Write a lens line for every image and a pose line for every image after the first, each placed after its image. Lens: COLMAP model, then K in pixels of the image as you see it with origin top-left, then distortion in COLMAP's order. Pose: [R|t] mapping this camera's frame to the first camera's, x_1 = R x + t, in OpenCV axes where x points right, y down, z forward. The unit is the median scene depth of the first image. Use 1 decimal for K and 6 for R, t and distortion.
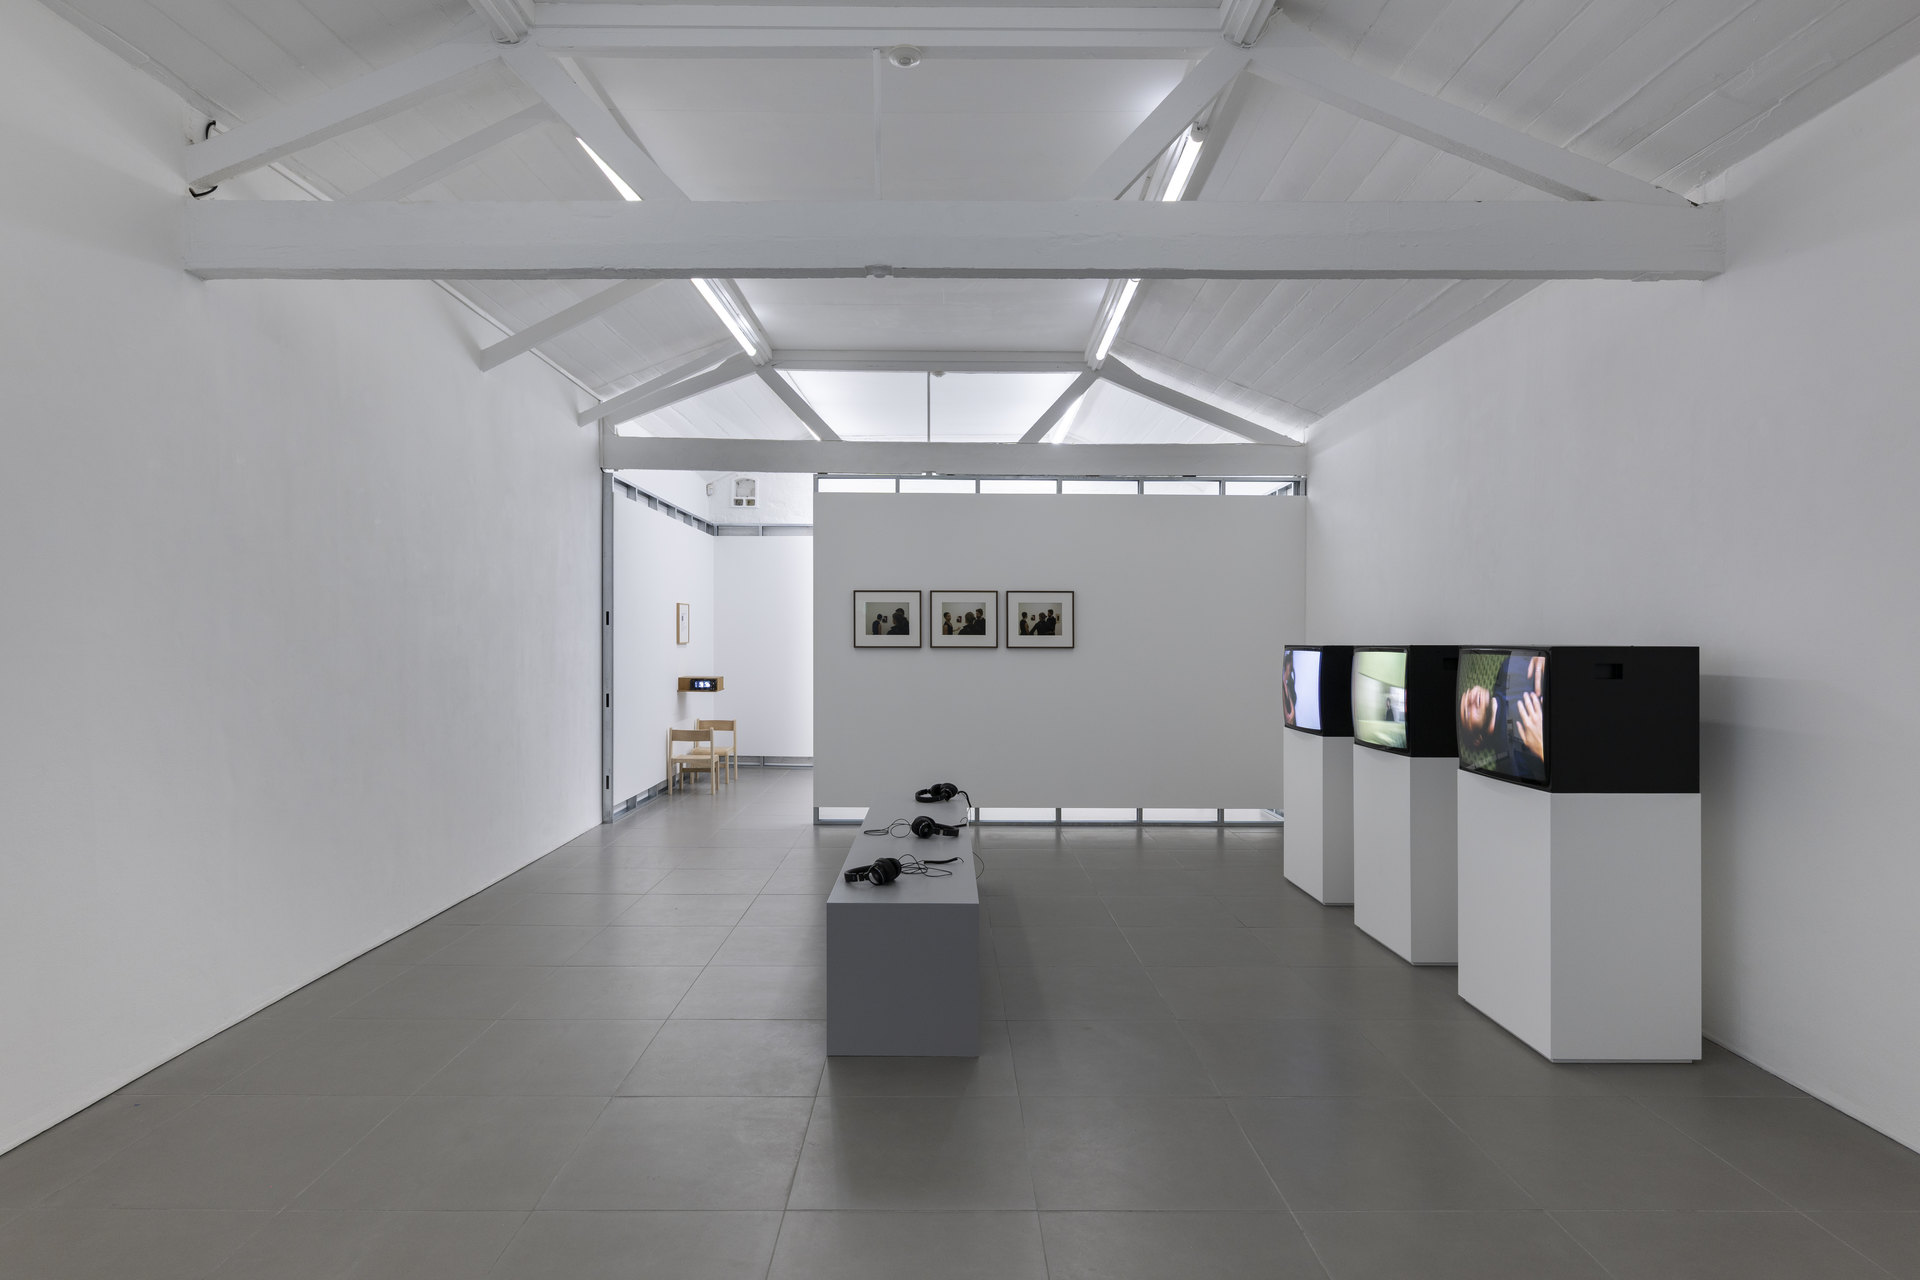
lens RADIAL K [[987.8, 0, 965.8], [0, 987.8, 646.4], [0, 0, 1]] dist [0.003344, -0.003237]
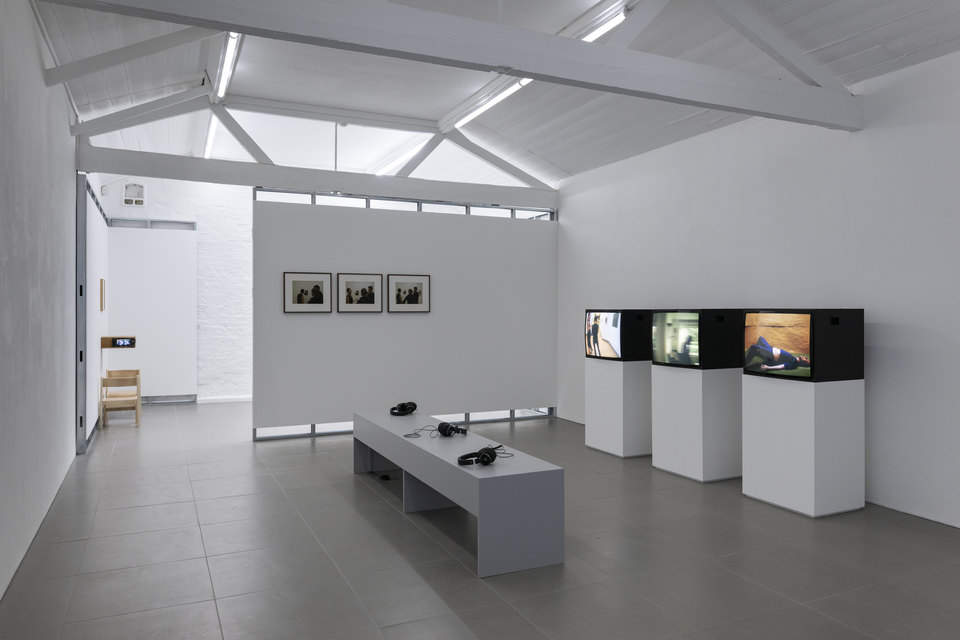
lens RADIAL K [[665.9, 0, 468.1], [0, 665.9, 309.2], [0, 0, 1]] dist [0.002778, -0.003214]
pose [[0.911408, -0.002975, 0.411493, -0.263995], [0.004885, 0.999982, -0.003590, 0.001095], [-0.411475, 0.005282, 0.911406, 0.028927]]
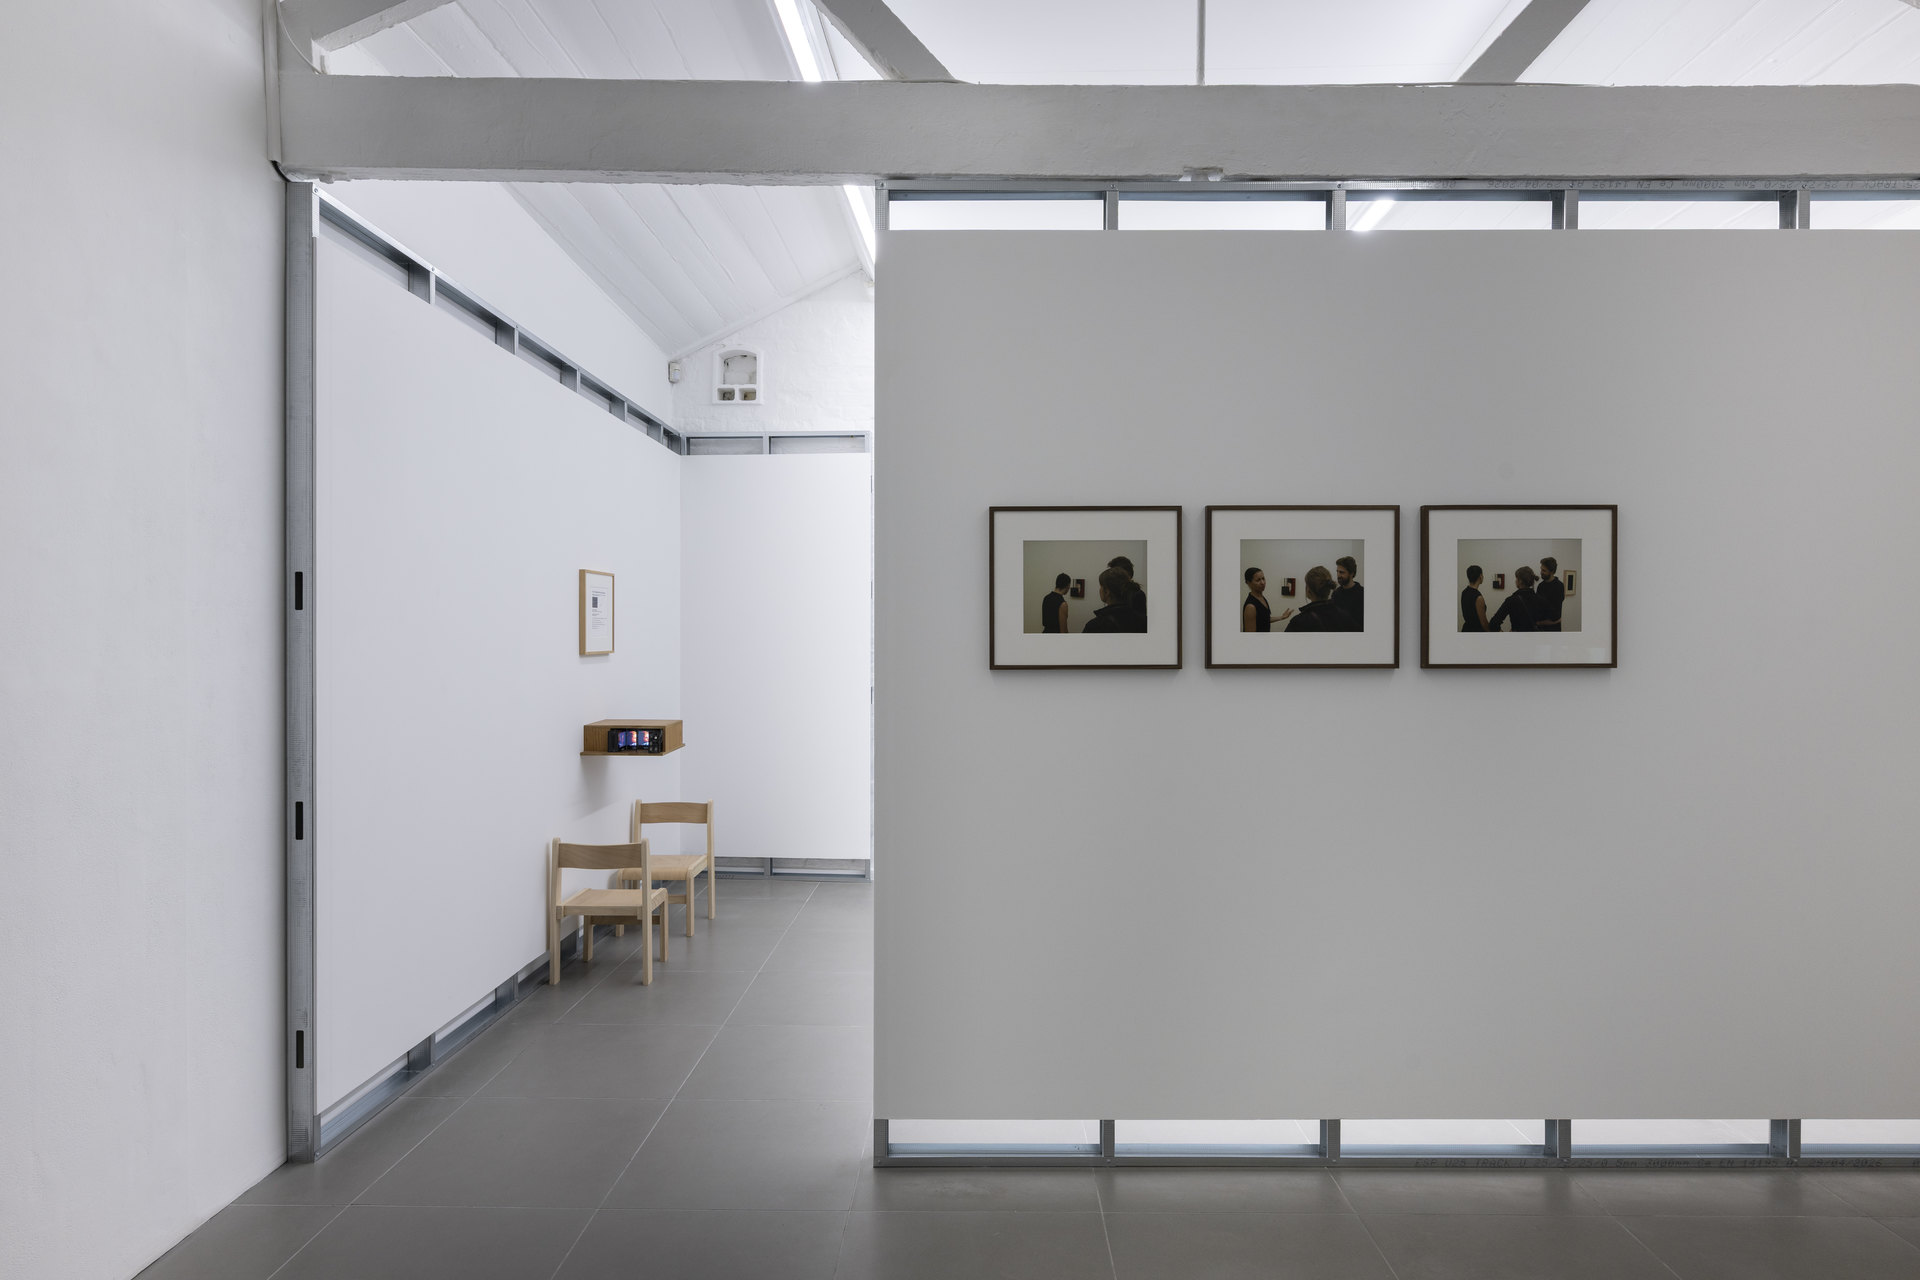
lens RADIAL K [[987.8, 0, 996.8], [0, 987.8, 642.3], [0, 0, 1]] dist [0.003344, -0.003237]
pose [[0.999960, -0.003095, -0.008353, -0.107786], [0.003051, 0.999982, -0.005234, -0.006345], [0.008369, 0.005209, 0.999951, 0.647664]]
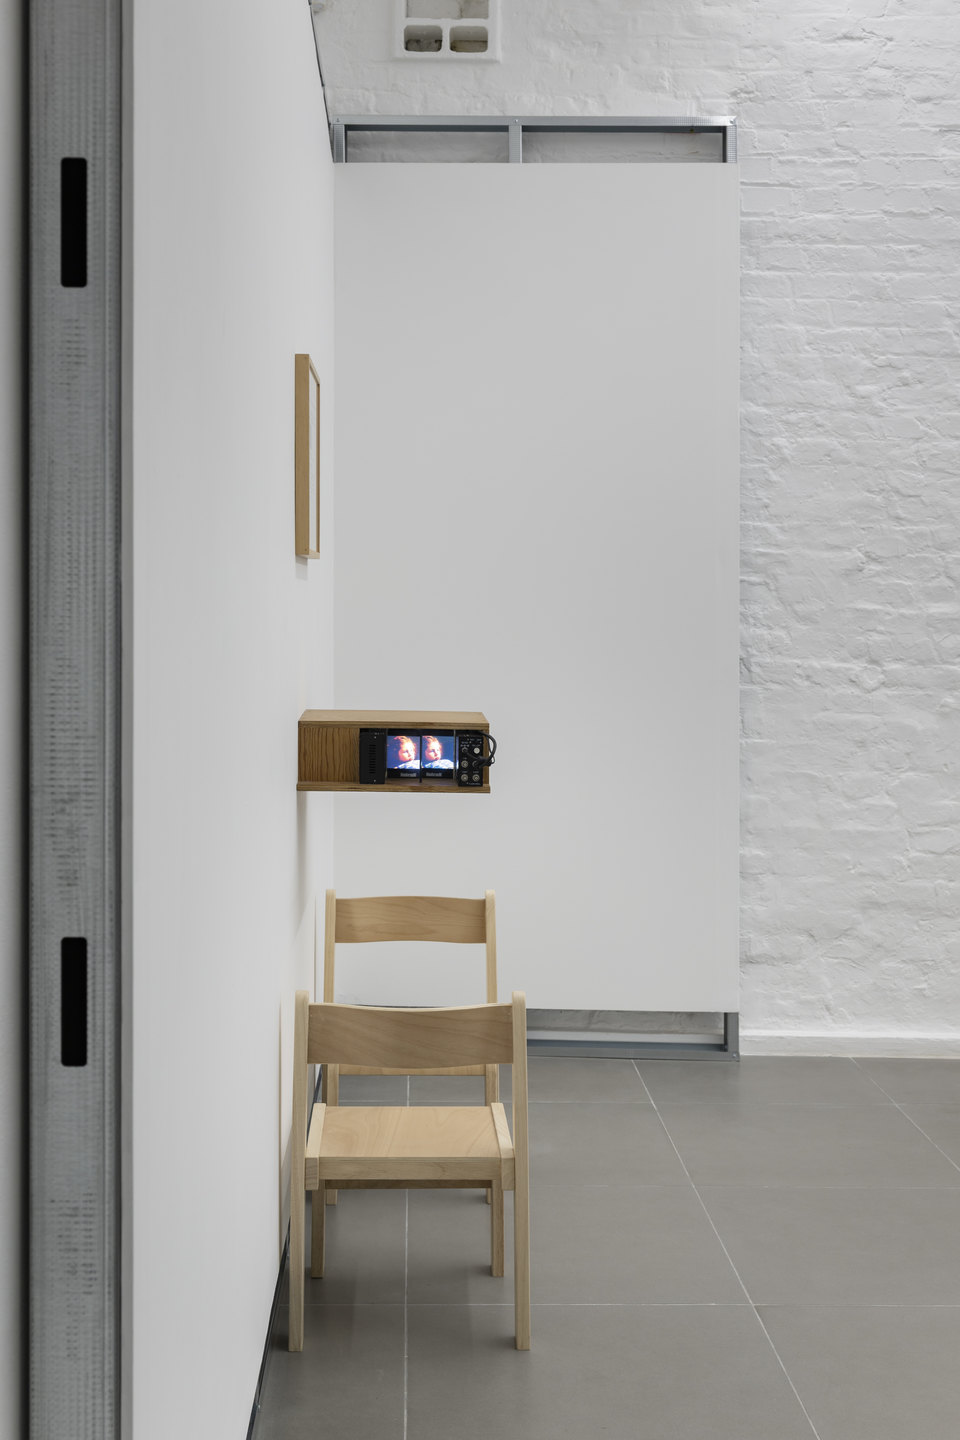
lens RADIAL K [[1561.9, 0, 491.2], [0, 1561.9, 638.8], [0, 0, 1]] dist [0.031689, 0.000000]
pose [[0.999333, 0.000203, 0.036525, -0.325842], [-0.000403, 0.999985, 0.005451, 0.015859], [-0.036523, -0.005462, 0.999318, 0.835347]]
